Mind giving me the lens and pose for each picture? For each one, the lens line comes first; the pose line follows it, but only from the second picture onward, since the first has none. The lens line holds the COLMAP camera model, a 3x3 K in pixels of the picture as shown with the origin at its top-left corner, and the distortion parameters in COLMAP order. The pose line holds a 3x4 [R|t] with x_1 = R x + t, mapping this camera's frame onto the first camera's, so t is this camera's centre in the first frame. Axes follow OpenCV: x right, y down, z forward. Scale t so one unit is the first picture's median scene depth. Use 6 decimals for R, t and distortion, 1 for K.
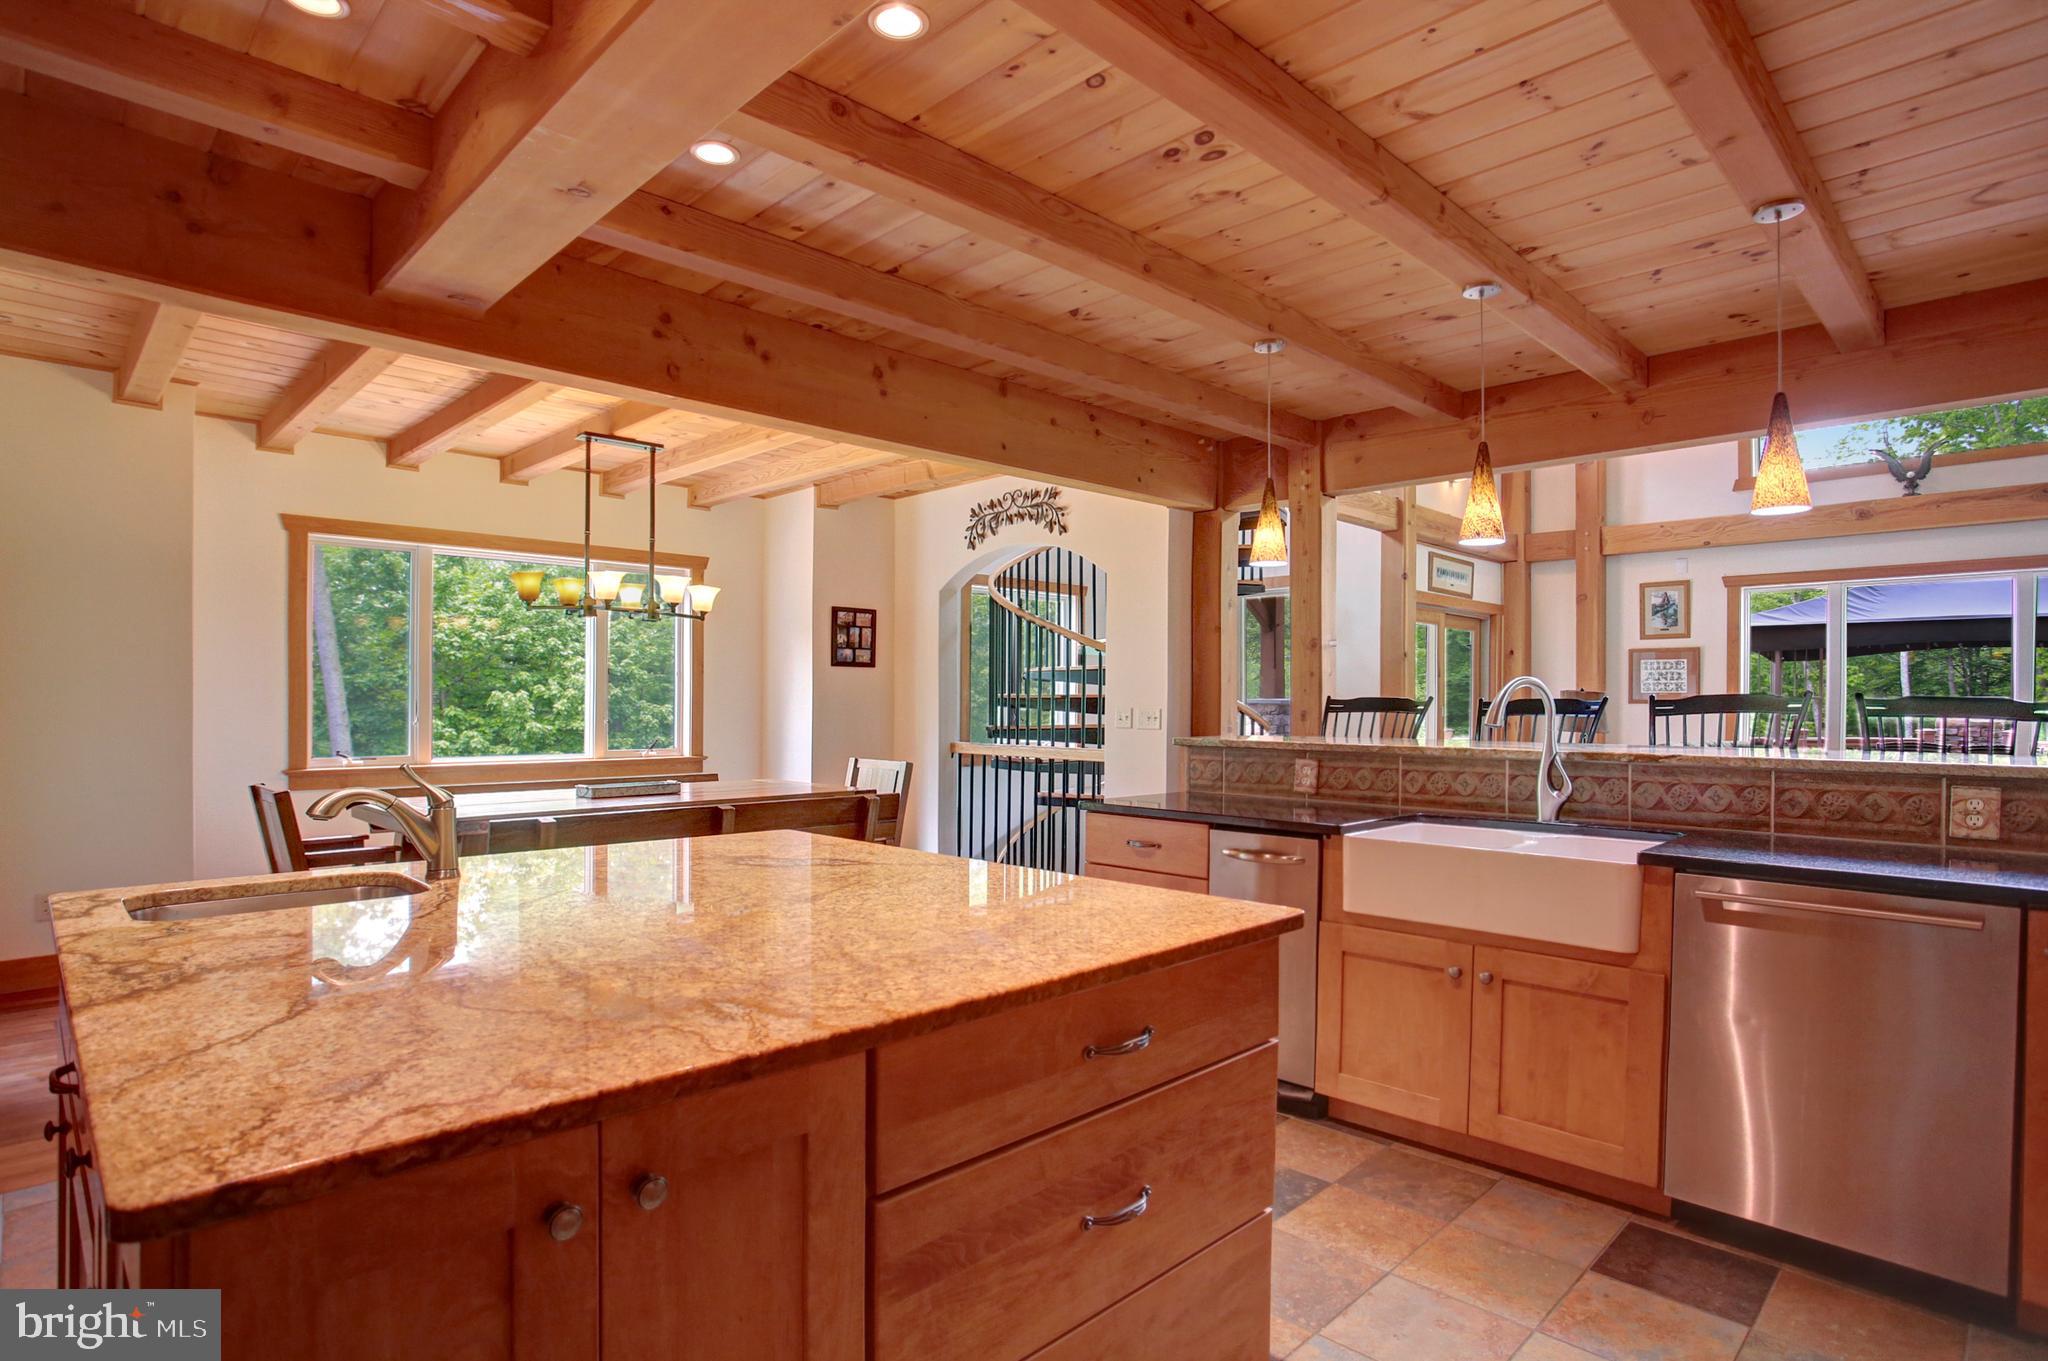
lens RADIAL K [[1053.2, 0, 1029.8], [0, 1053.2, 693.6], [0, 0, 1]] dist [-0.035884, 0.011784]
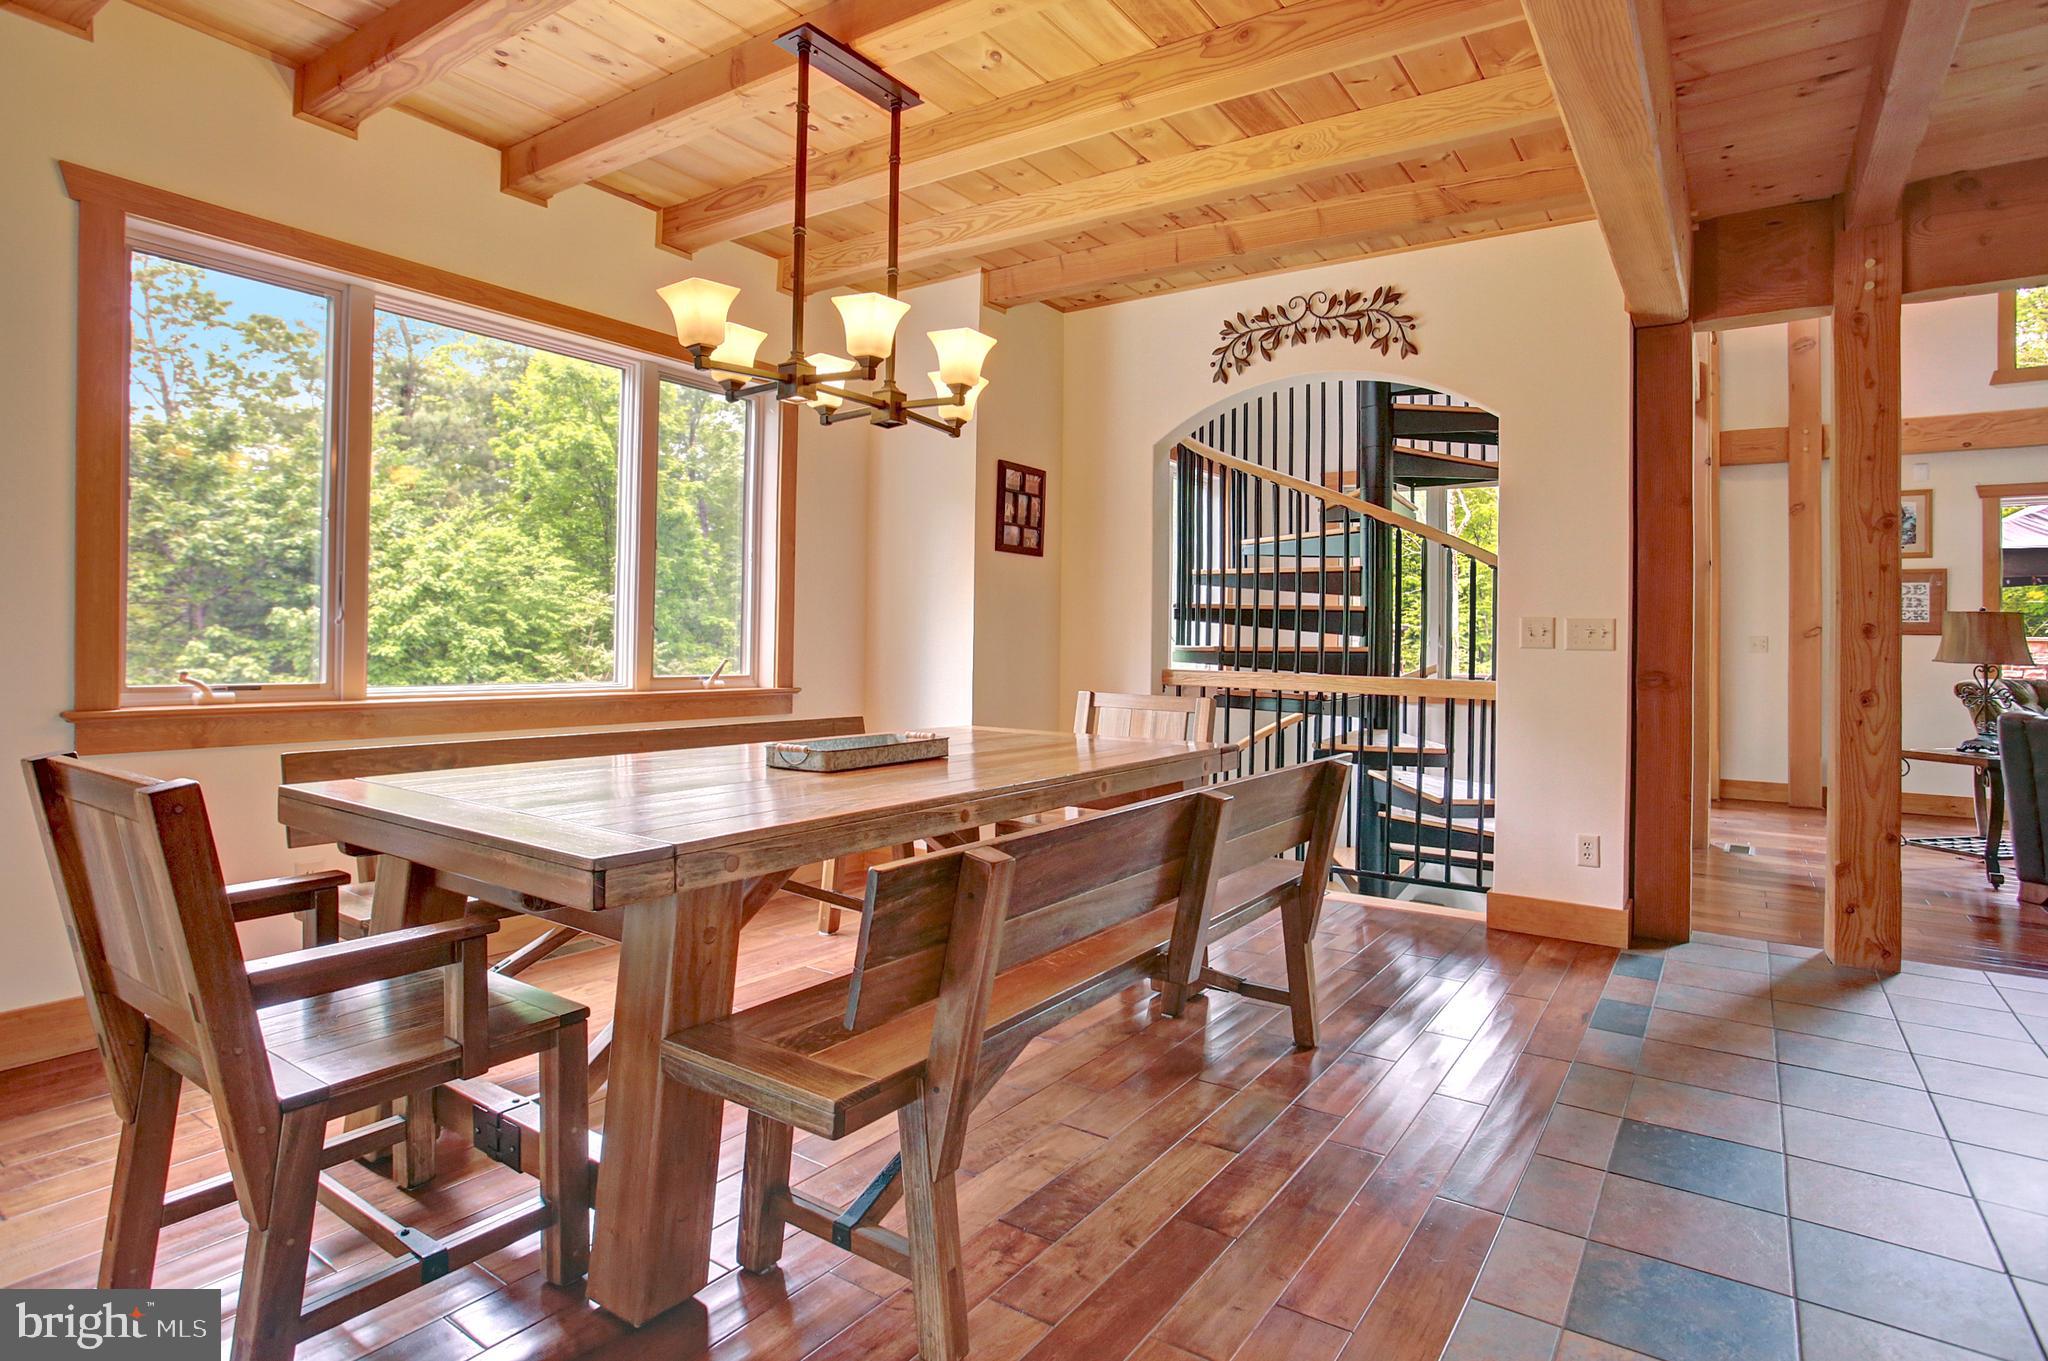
lens RADIAL K [[1053.2, 0, 1042.7], [0, 1053.2, 640.6], [0, 0, 1]] dist [-0.035884, 0.011784]
pose [[0.981517, 0.014169, 0.190851, -0.383316], [-0.016085, 0.999835, 0.008491, 0.031724], [-0.190699, -0.011404, 0.981582, 0.470447]]
